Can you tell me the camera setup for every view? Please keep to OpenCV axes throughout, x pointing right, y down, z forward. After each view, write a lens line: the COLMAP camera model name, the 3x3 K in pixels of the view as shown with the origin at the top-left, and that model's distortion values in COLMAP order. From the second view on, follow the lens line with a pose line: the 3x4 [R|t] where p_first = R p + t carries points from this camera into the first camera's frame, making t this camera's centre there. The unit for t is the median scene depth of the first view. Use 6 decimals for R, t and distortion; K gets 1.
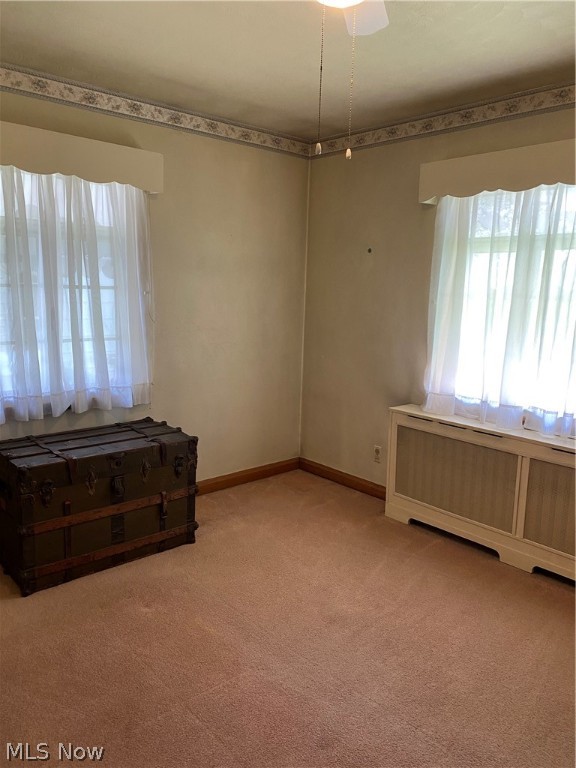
lens RADIAL K [[581.7, 0, 285.1], [0, 581.7, 385.8], [0, 0, 1]] dist [0.034100, -0.039230]
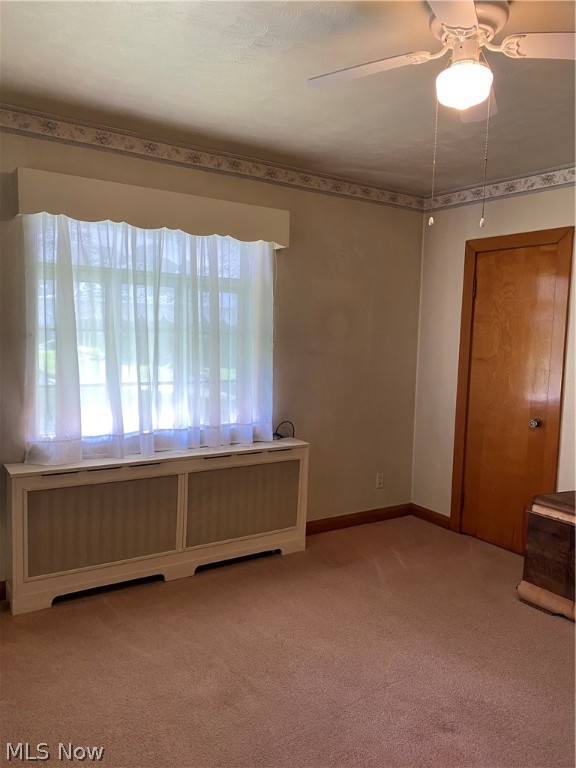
lens RADIAL K [[581.7, 0, 287.6], [0, 581.7, 386.9], [0, 0, 1]] dist [0.034100, -0.039230]
pose [[0.148069, -0.114750, 0.982297, -0.573199], [0.147394, 0.984713, 0.092815, -0.103666], [-0.977932, 0.131042, 0.162719, 0.571064]]
